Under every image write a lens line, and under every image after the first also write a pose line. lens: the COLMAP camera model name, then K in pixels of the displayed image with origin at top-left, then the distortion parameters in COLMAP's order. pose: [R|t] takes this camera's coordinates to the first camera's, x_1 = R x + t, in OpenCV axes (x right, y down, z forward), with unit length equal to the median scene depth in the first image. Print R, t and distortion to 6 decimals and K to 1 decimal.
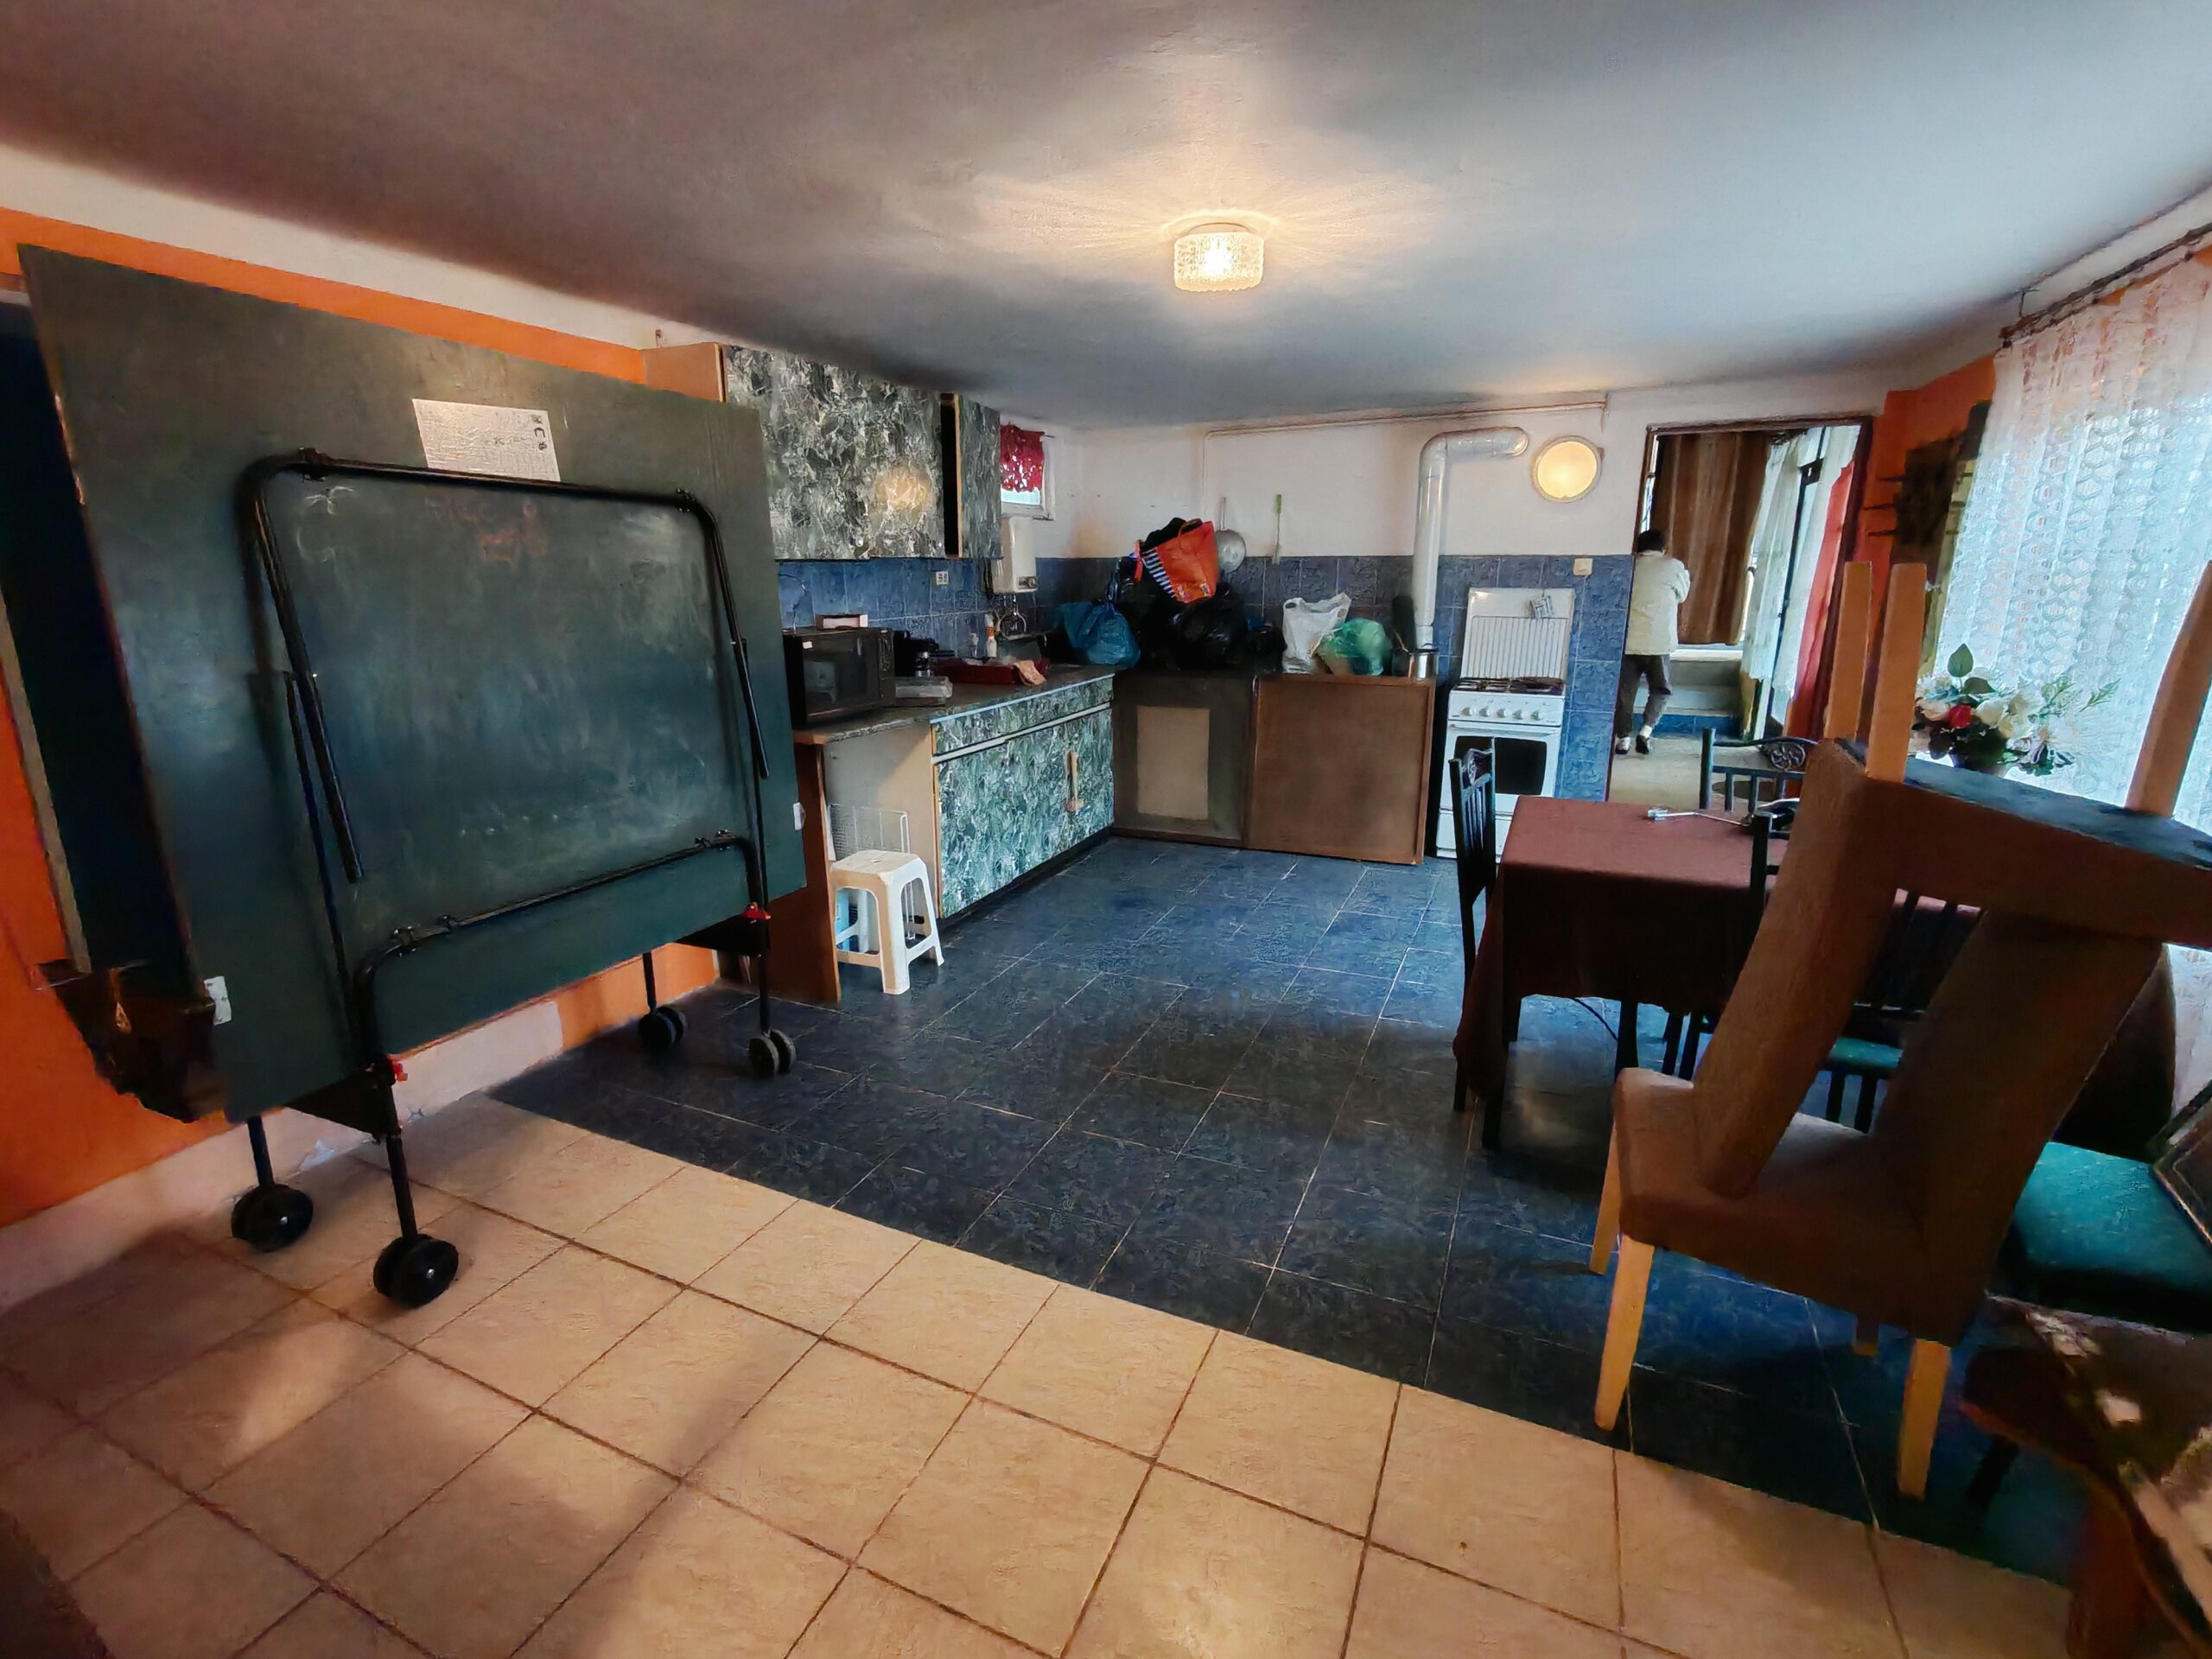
lens RADIAL K [[1010.8, 0, 1099.5], [0, 1010.8, 827.1], [0, 0, 1]] dist [-0.001751, 0.000286]
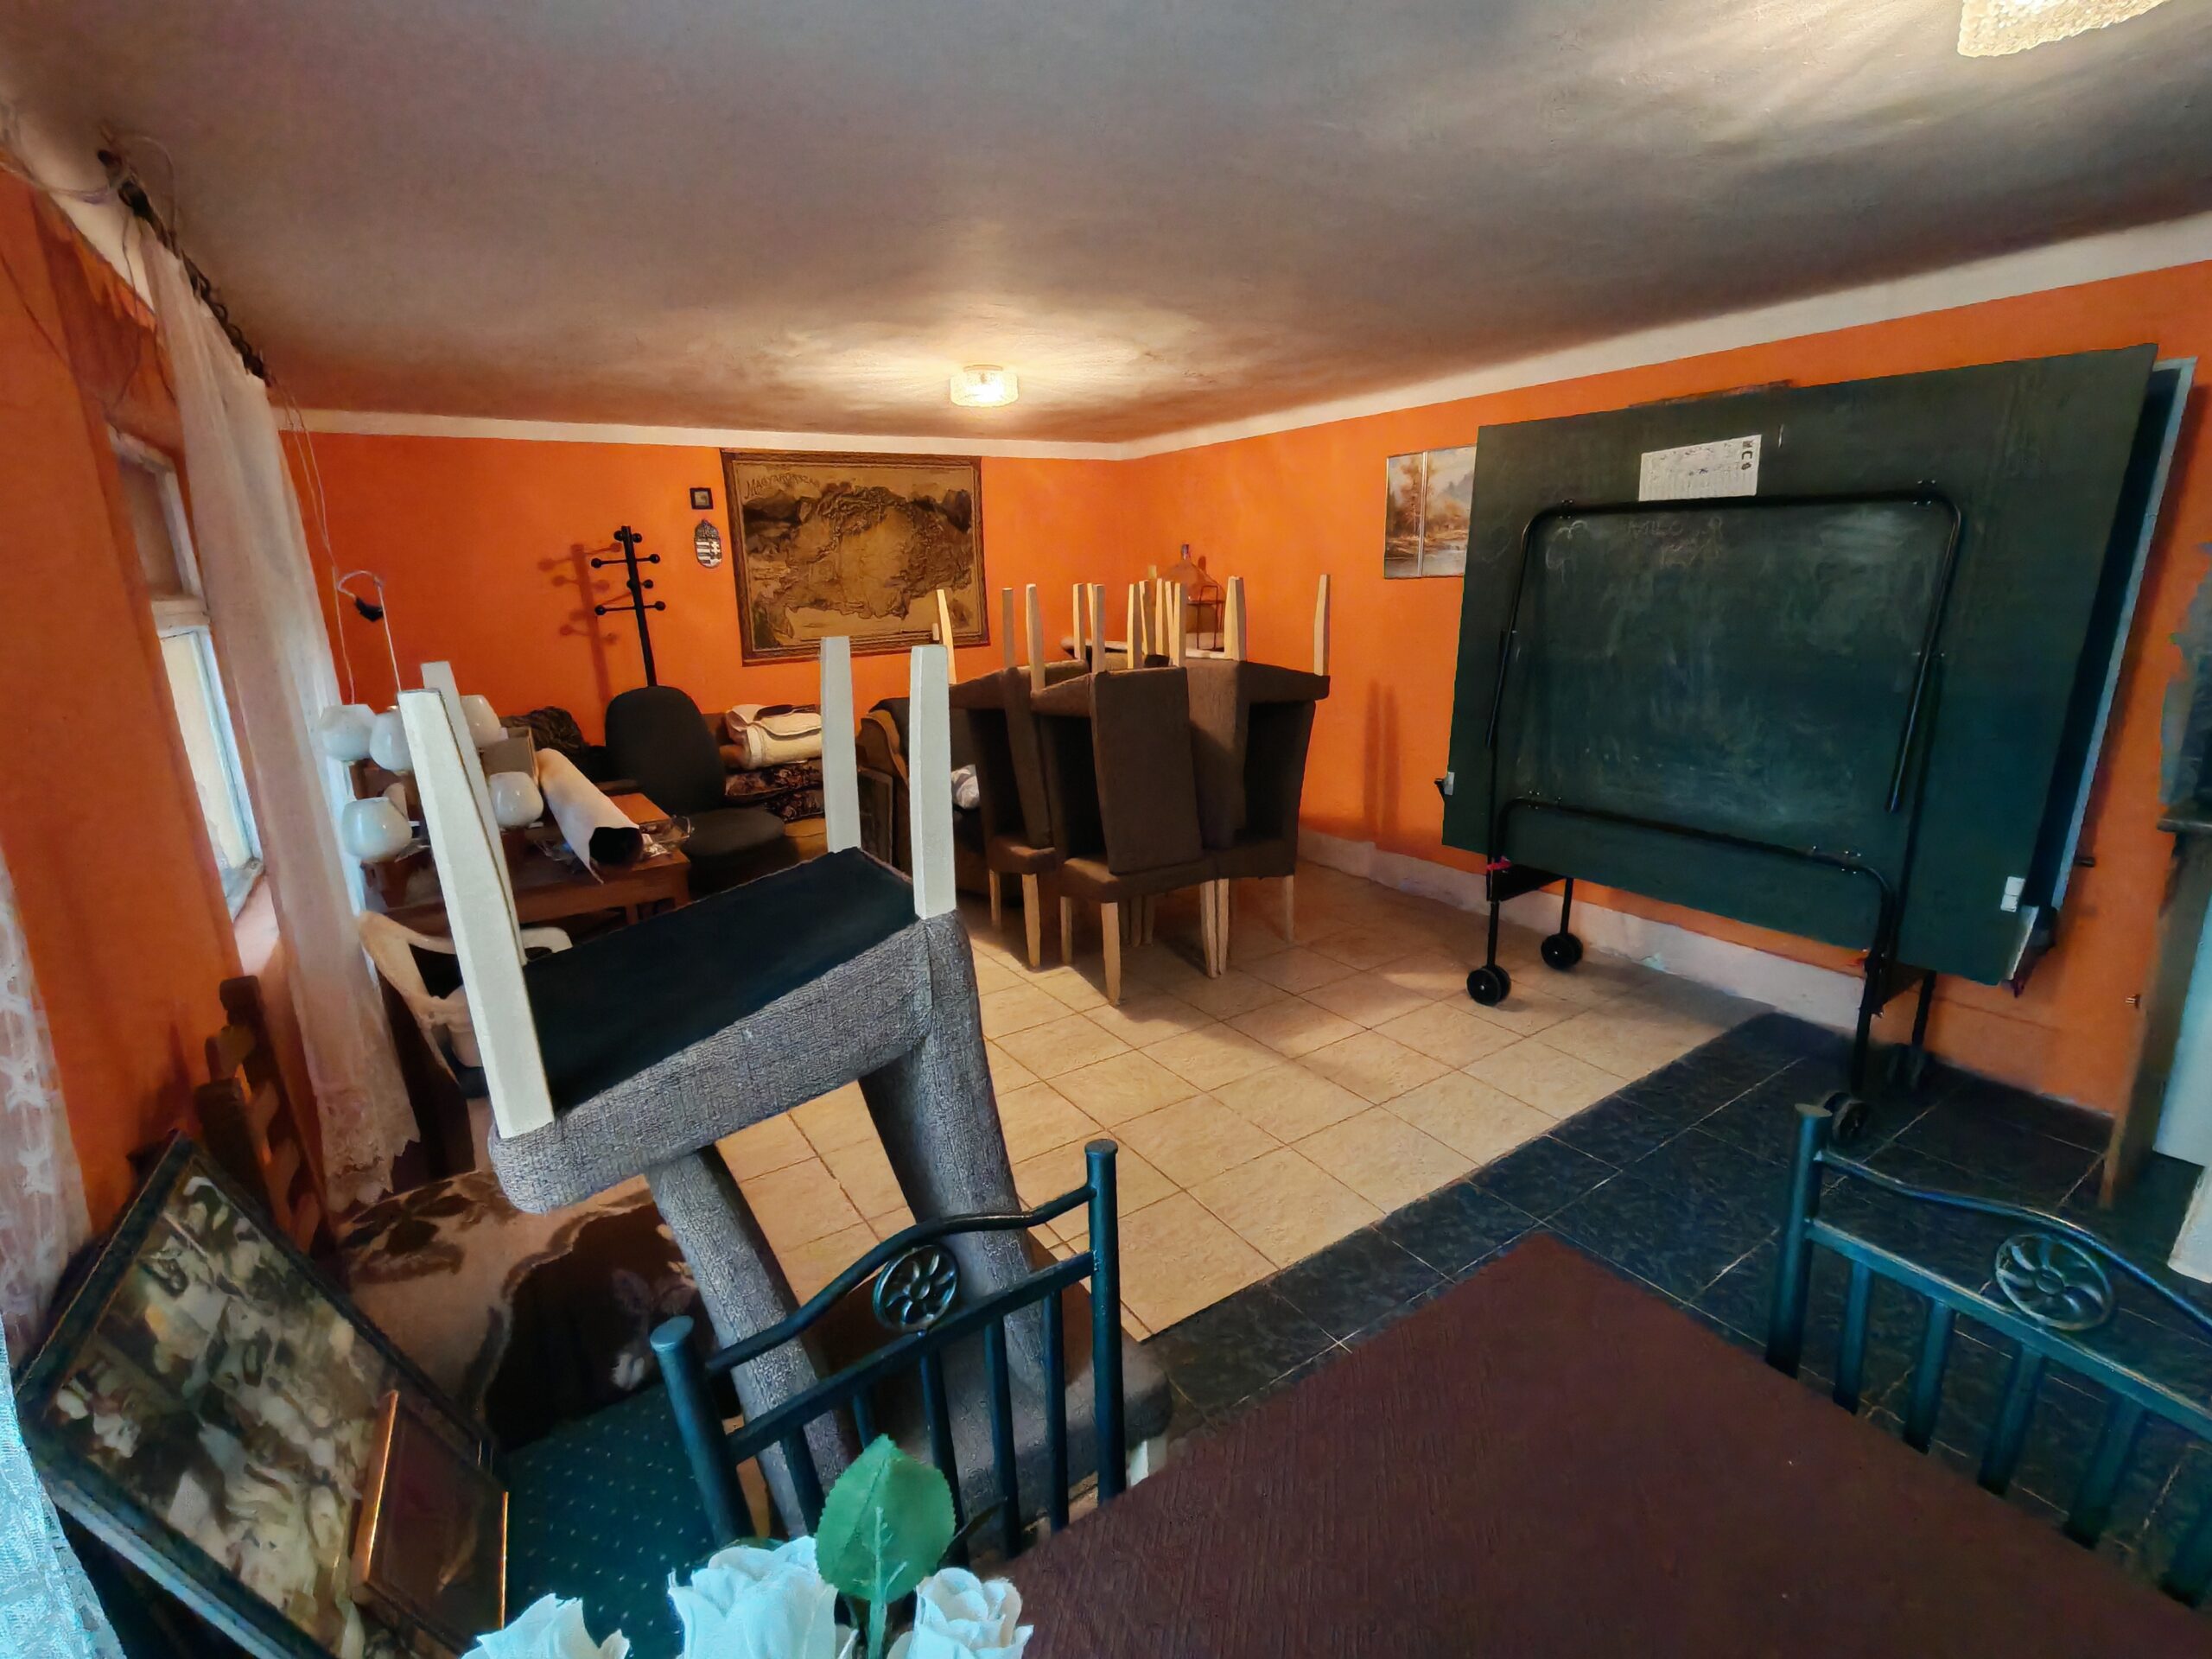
lens RADIAL K [[1010.8, 0, 1110.2], [0, 1010.8, 823.2], [0, 0, 1]] dist [-0.001751, 0.000286]
pose [[-0.522657, 0.233312, -0.819997, 0.599149], [-0.179061, 0.910329, 0.373146, -0.199881], [0.833527, 0.341856, -0.434013, 0.678830]]
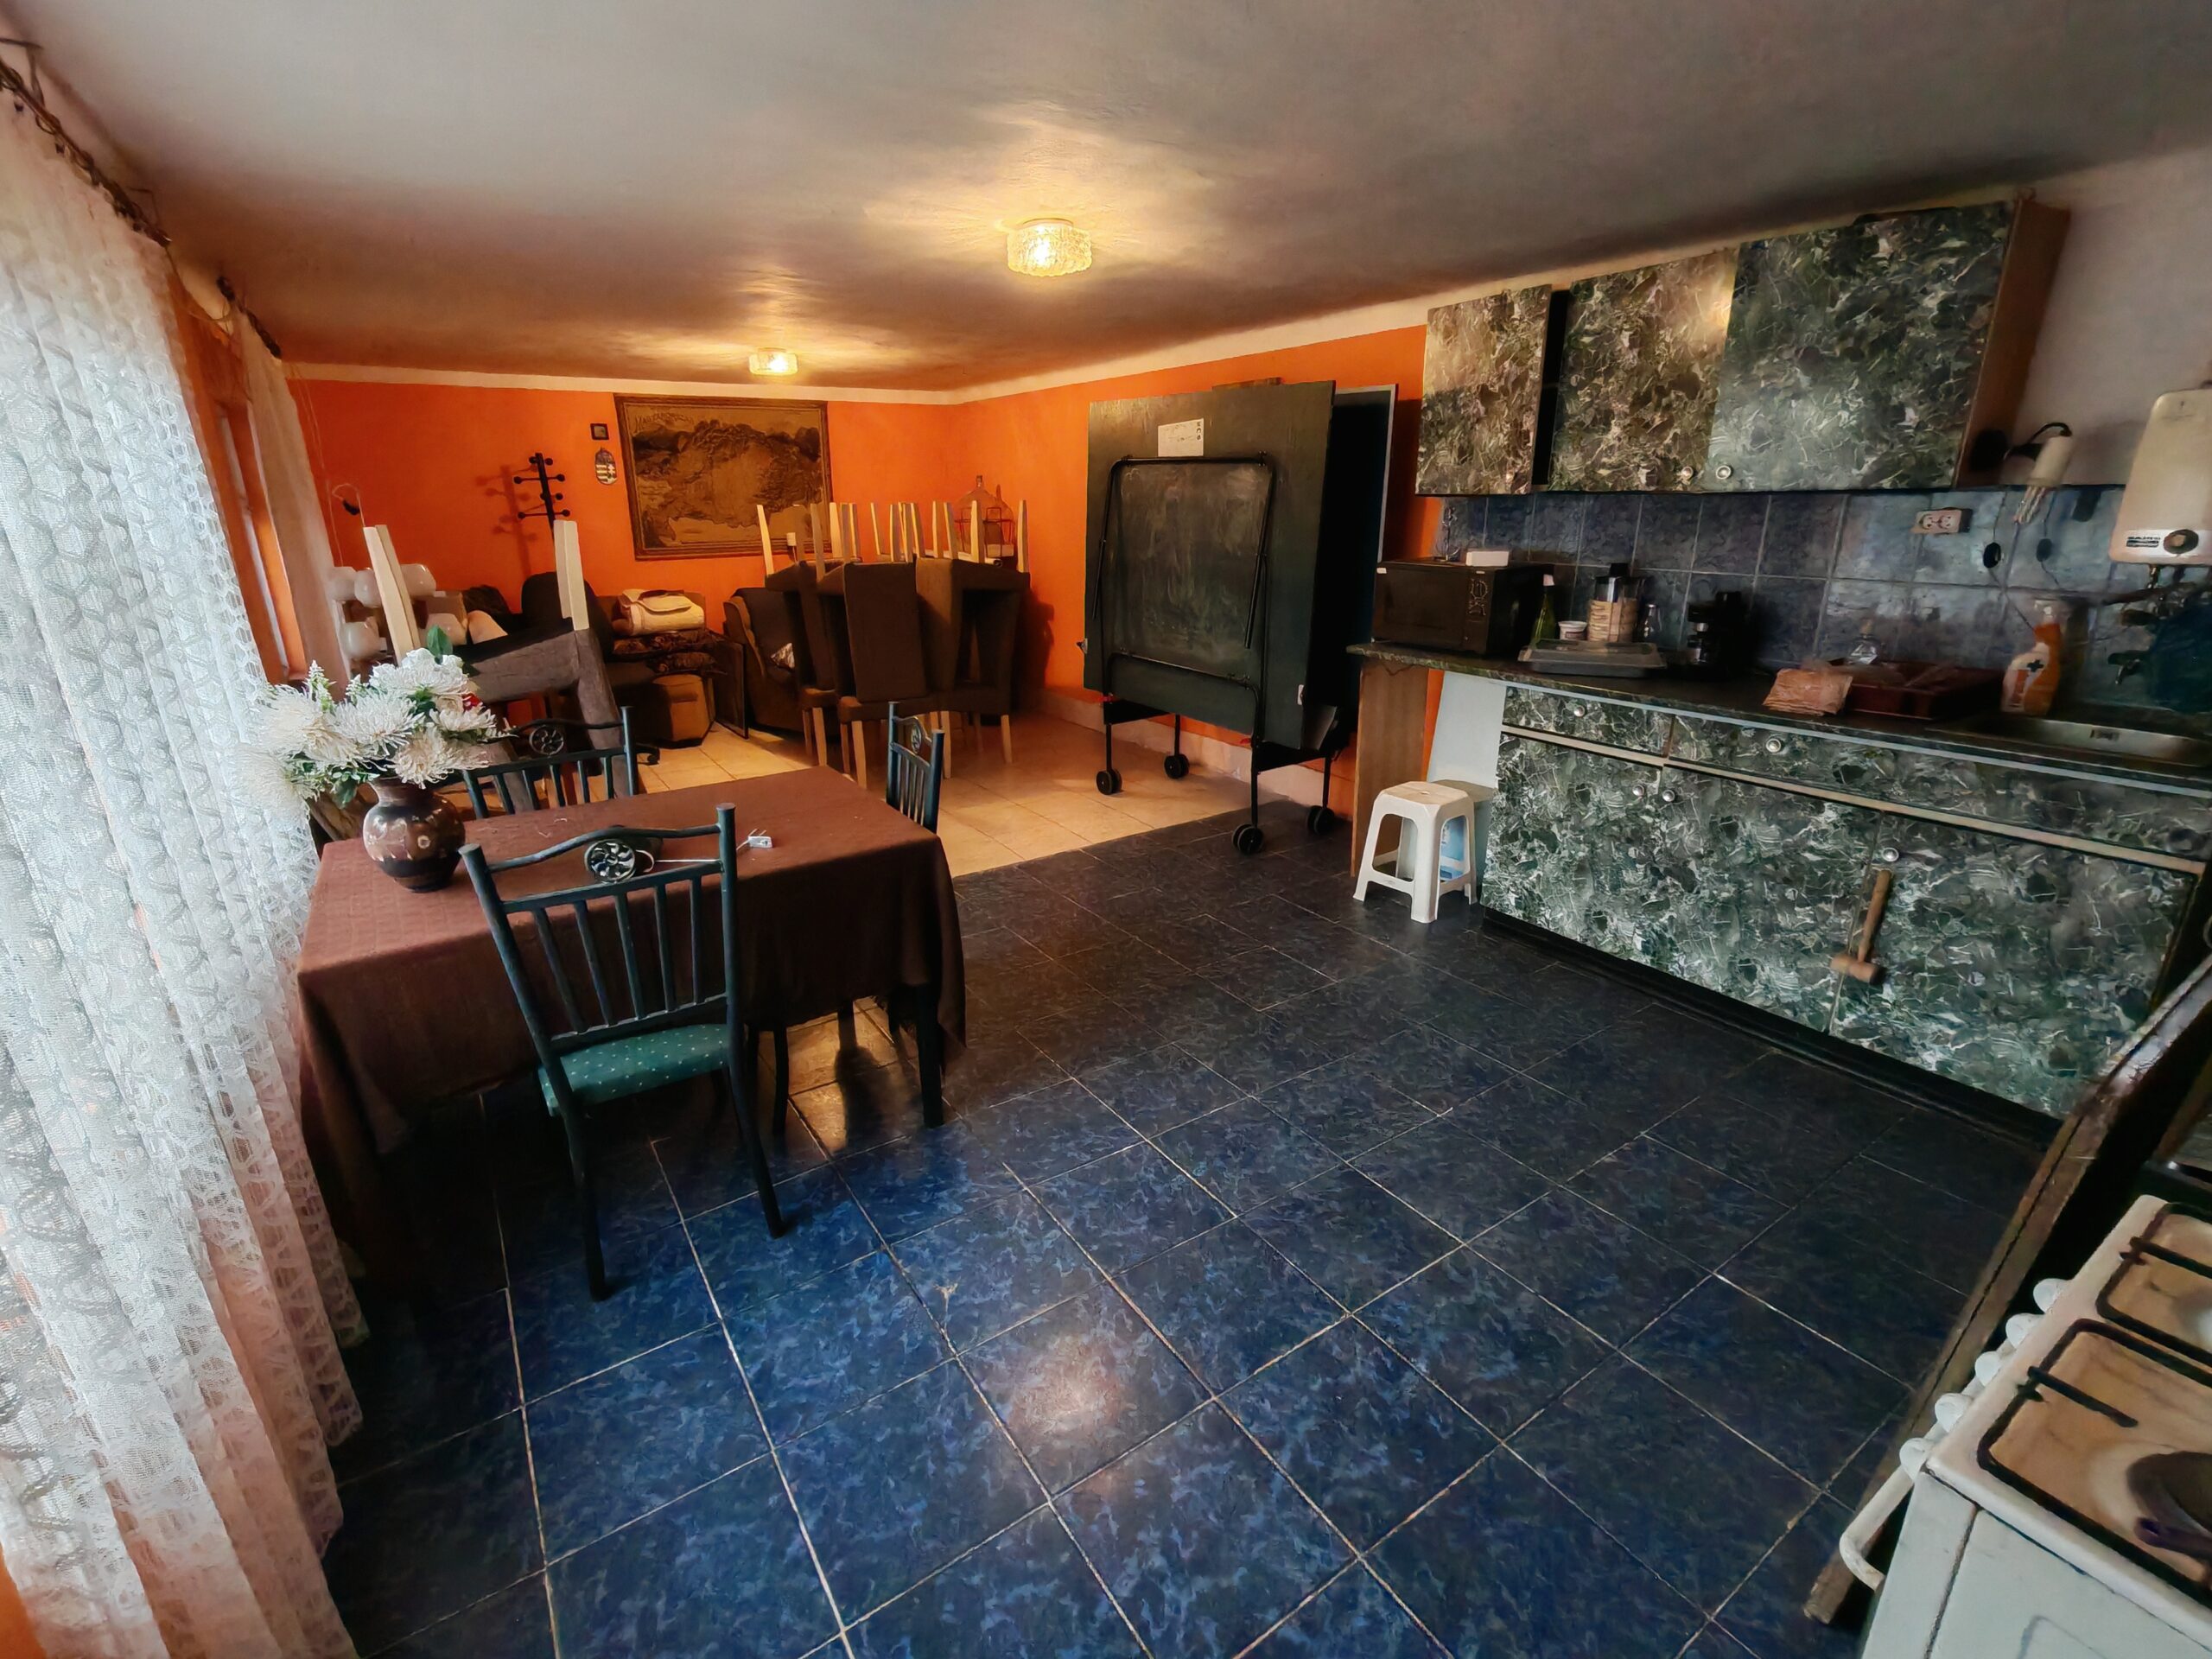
lens RADIAL K [[1010.8, 0, 1104.9], [0, 1010.8, 823.2], [0, 0, 1]] dist [-0.001751, 0.000286]
pose [[-0.525455, 0.277816, -0.804186, 0.855110], [-0.200120, 0.878315, 0.434183, -0.349240], [0.826952, 0.389078, -0.405918, 1.261633]]
